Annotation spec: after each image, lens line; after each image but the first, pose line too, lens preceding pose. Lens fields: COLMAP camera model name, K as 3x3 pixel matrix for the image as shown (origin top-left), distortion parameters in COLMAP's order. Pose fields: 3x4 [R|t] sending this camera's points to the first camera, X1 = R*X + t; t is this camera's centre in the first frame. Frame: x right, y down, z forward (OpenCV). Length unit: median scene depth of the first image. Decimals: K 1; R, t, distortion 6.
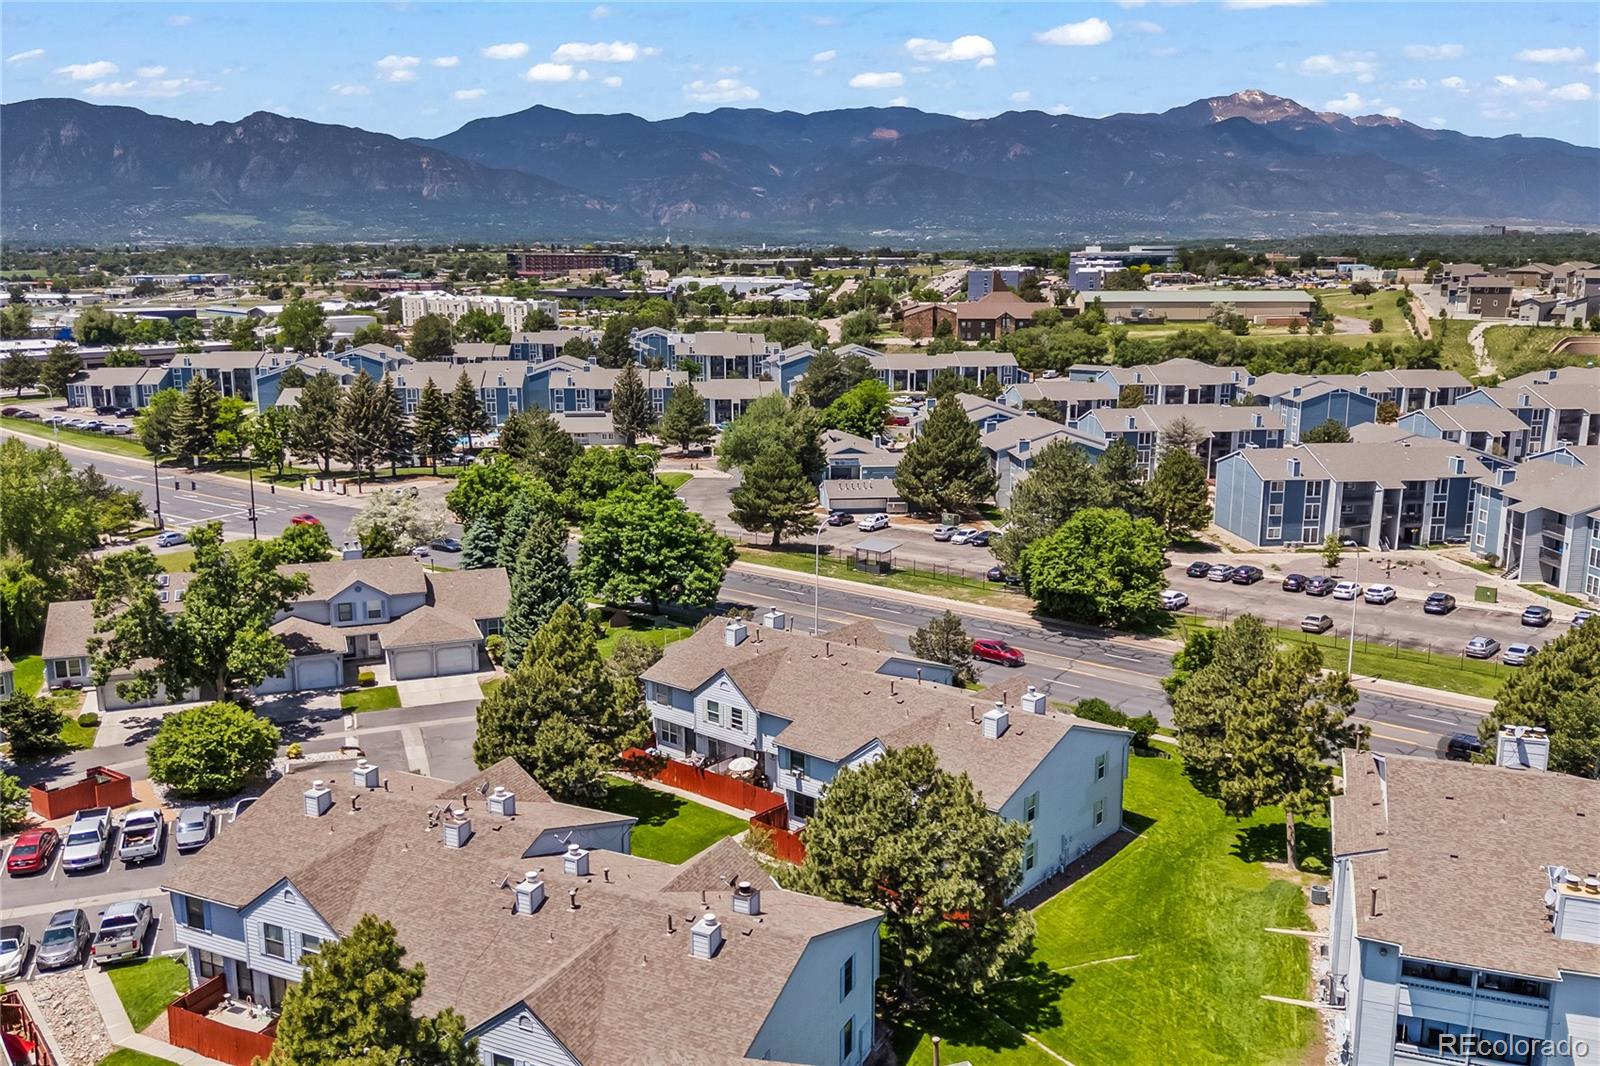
lens RADIAL K [[1355.7, 0, 800.0], [0, 1355.7, 533.0], [0, 0, 1]] dist [0.124956, -0.001188]
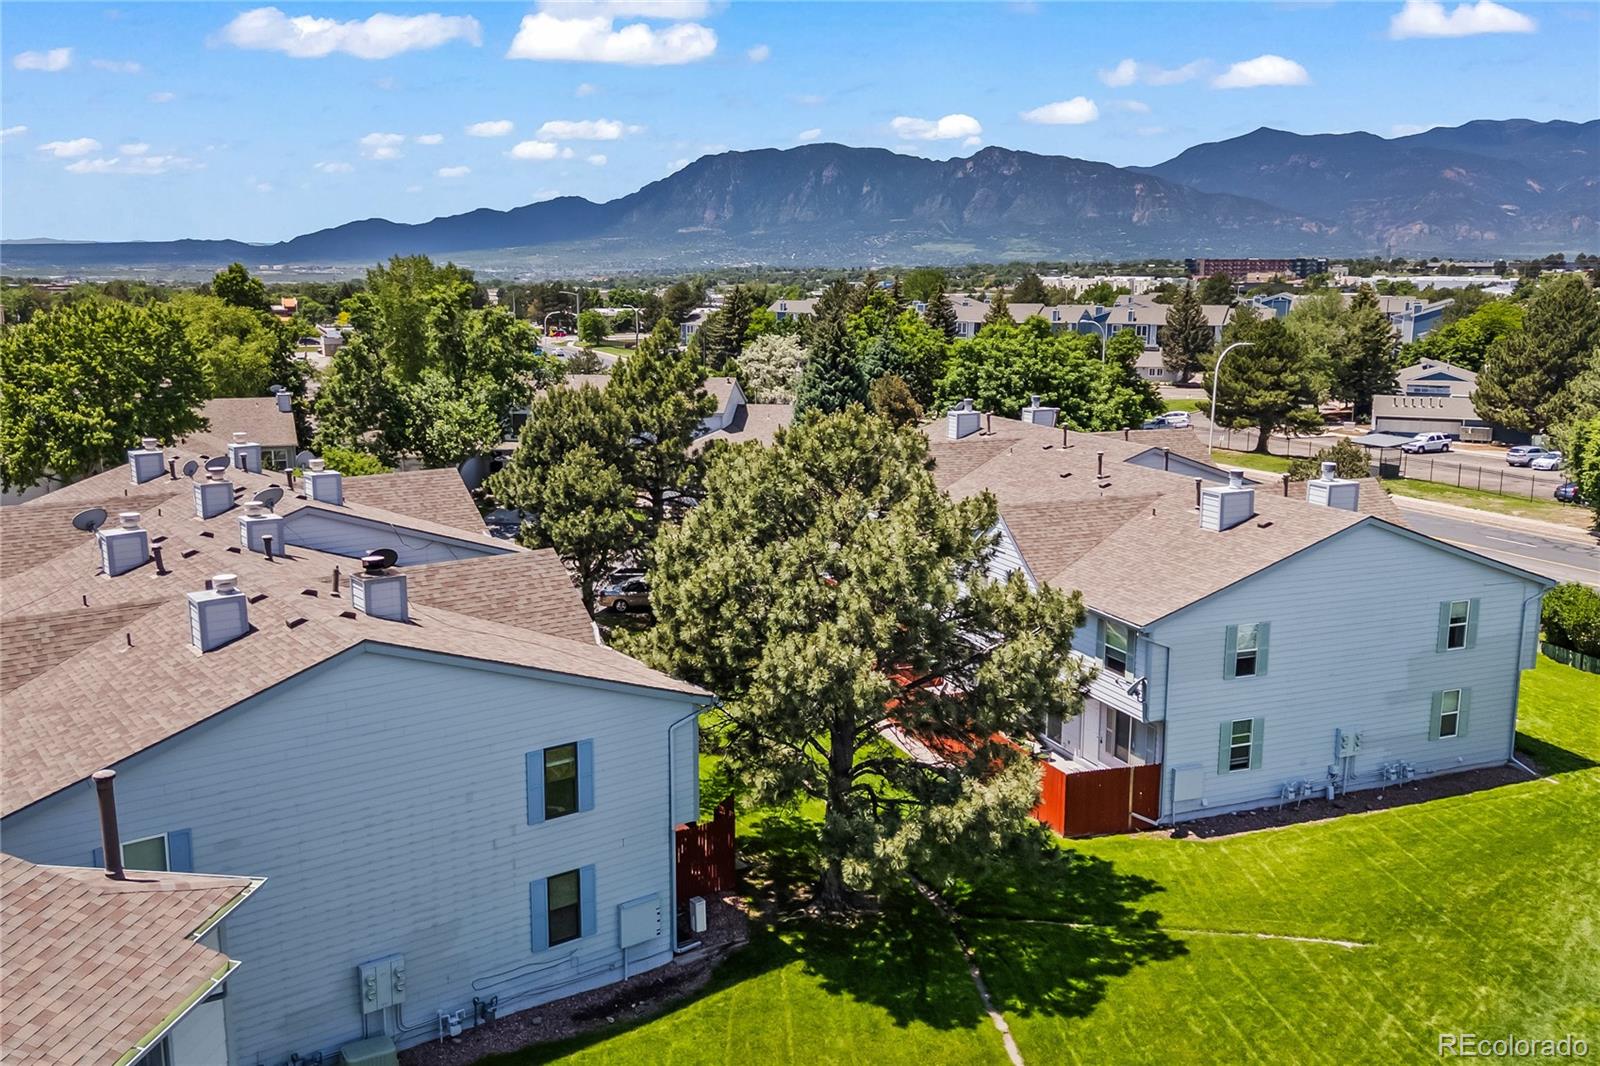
lens RADIAL K [[1398.8, 0, 800.0], [0, 1398.8, 533.0], [0, 0, 1]] dist [0.001402, -0.002940]
pose [[0.883641, 0.088360, -0.459752, 0.119700], [-0.097709, 0.995209, 0.003475, 0.078834], [0.457856, 0.041852, 0.888041, 0.206356]]
